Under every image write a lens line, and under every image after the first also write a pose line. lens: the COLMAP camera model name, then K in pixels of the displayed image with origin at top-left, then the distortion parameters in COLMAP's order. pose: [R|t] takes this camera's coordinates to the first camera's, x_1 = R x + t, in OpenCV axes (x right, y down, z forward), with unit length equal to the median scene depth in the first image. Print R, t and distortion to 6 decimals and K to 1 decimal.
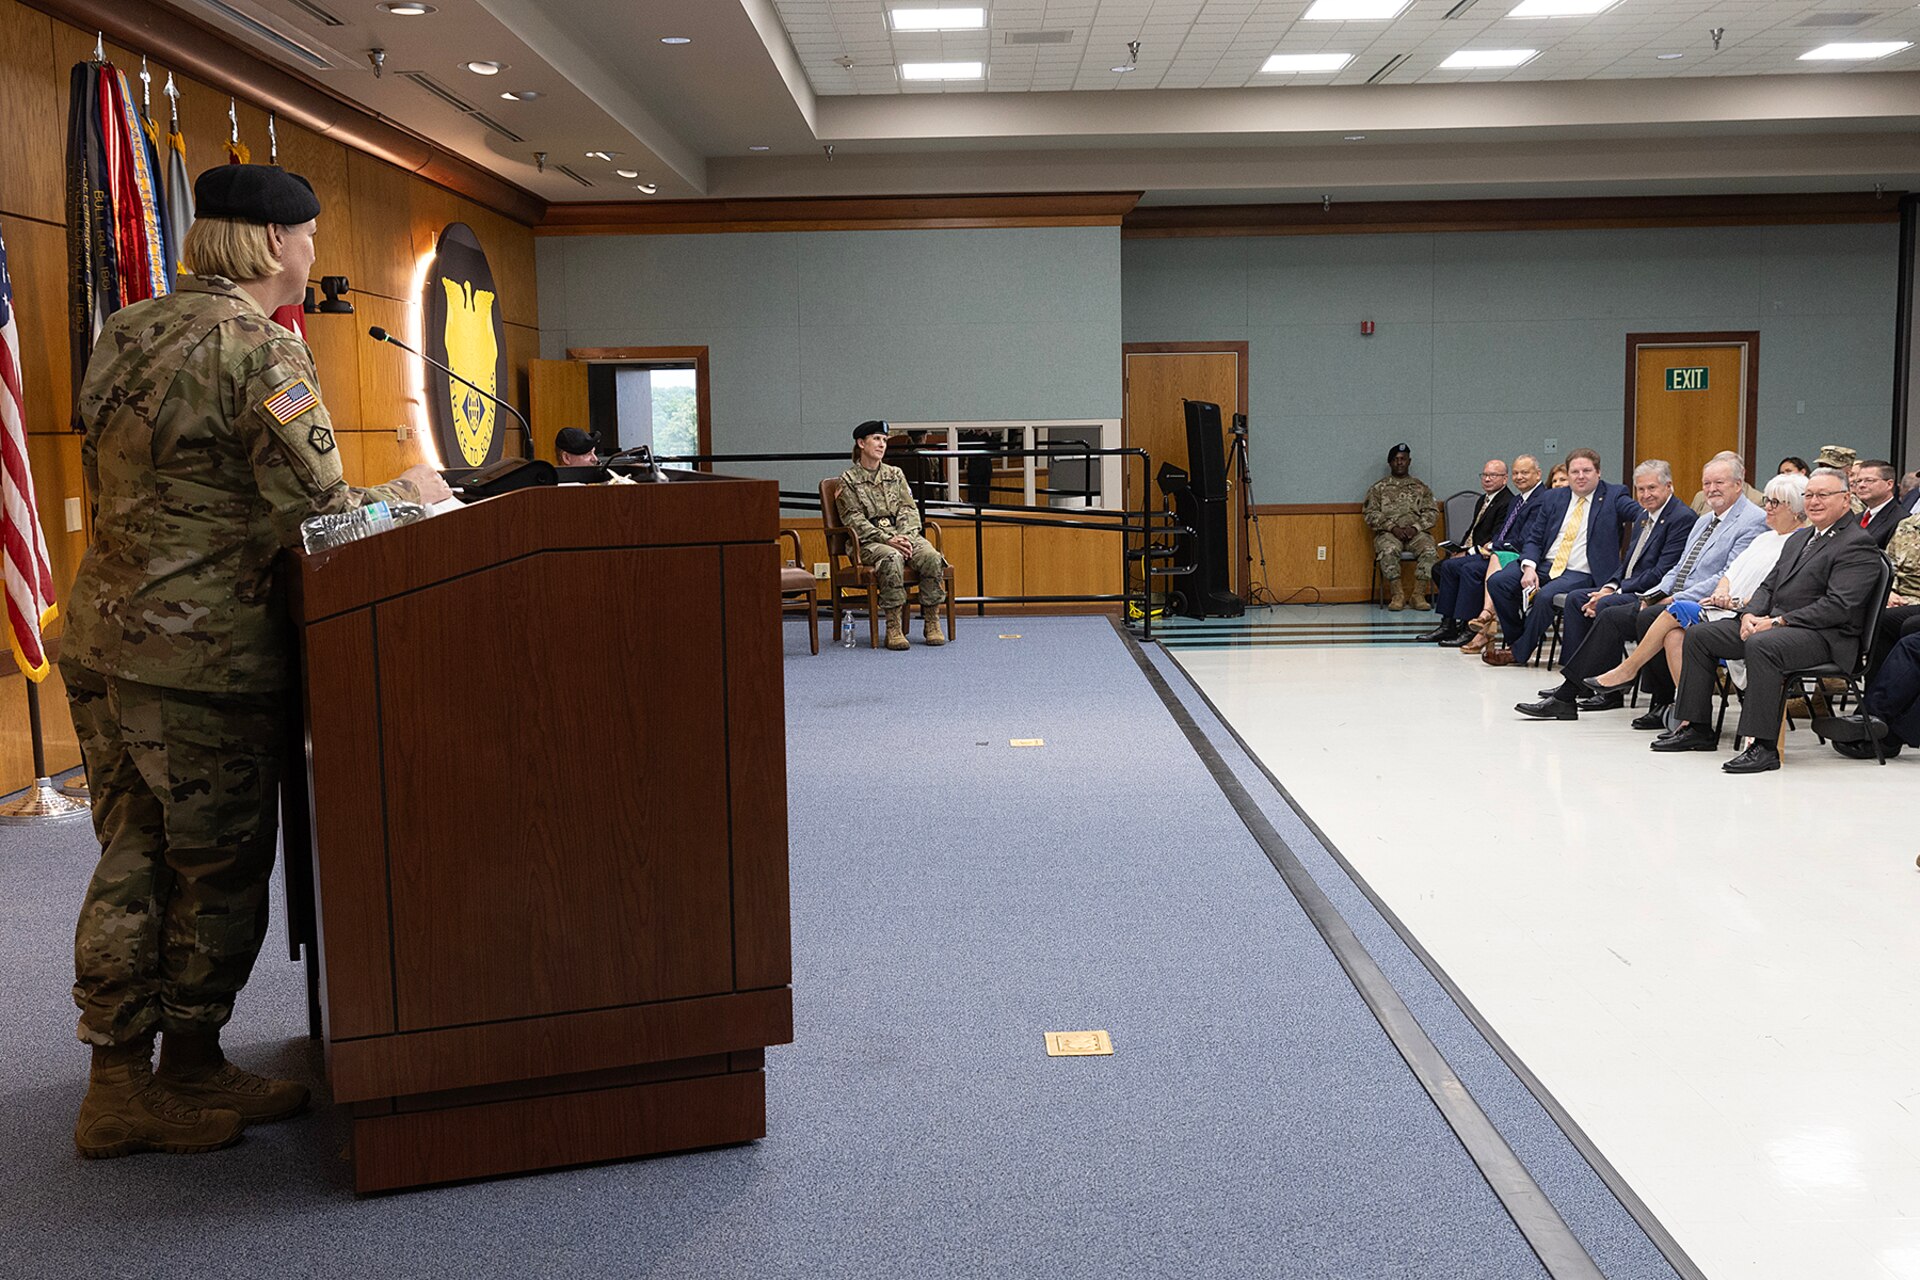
lens RADIAL K [[2178.0, 0, 973.7], [0, 2178.0, 677.4], [0, 0, 1]] dist [0.018423, 0.000000]
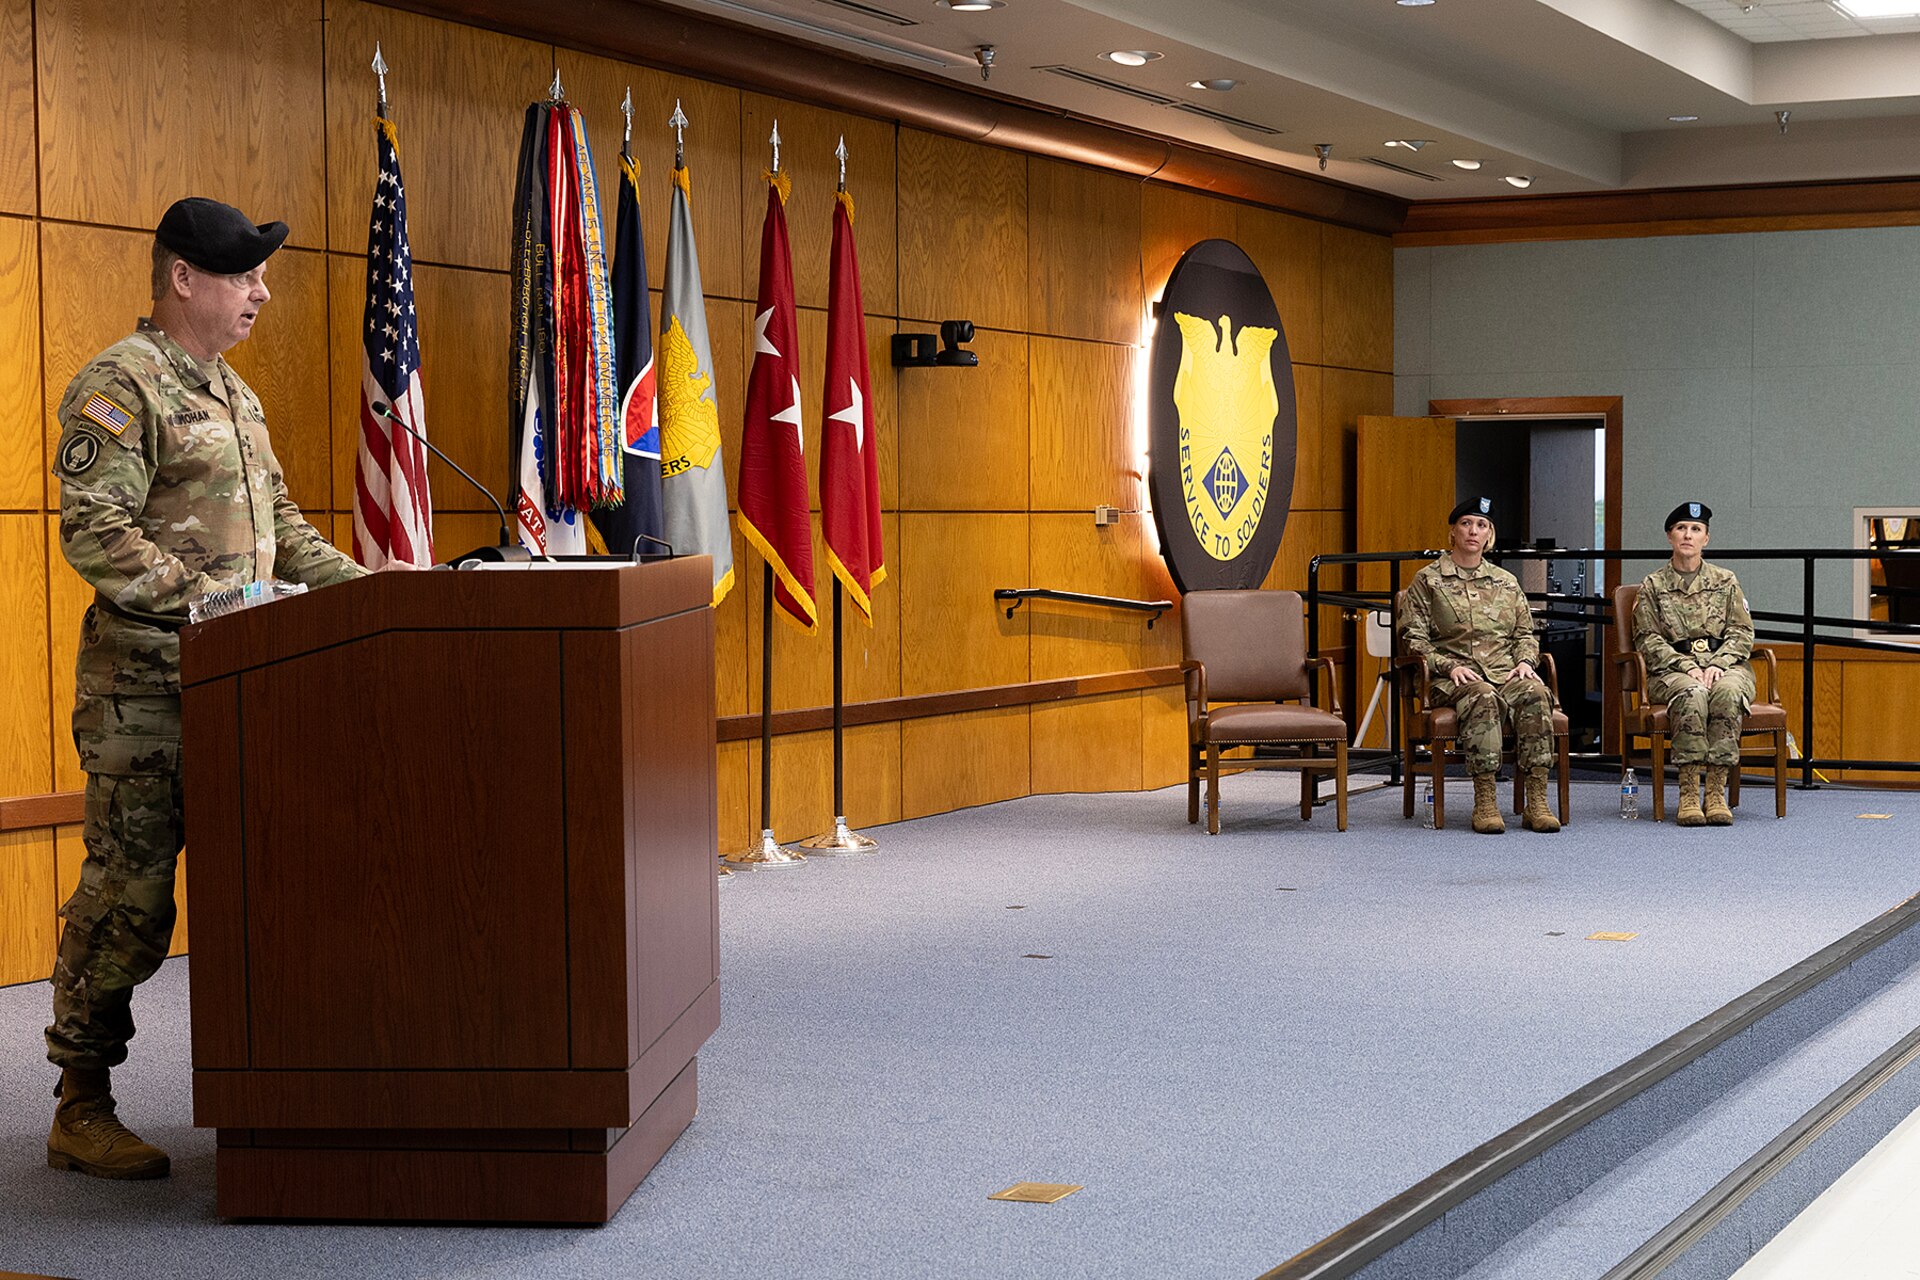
lens RADIAL K [[3533.0, 0, 1064.9], [0, 3533.0, 741.0], [0, 0, 1]] dist [0.011549, 0.000000]
pose [[0.906024, 0.039638, -0.421367, 0.266899], [-0.059536, 0.997641, -0.034167, 0.011577], [0.419019, 0.056042, 0.906246, -0.138230]]
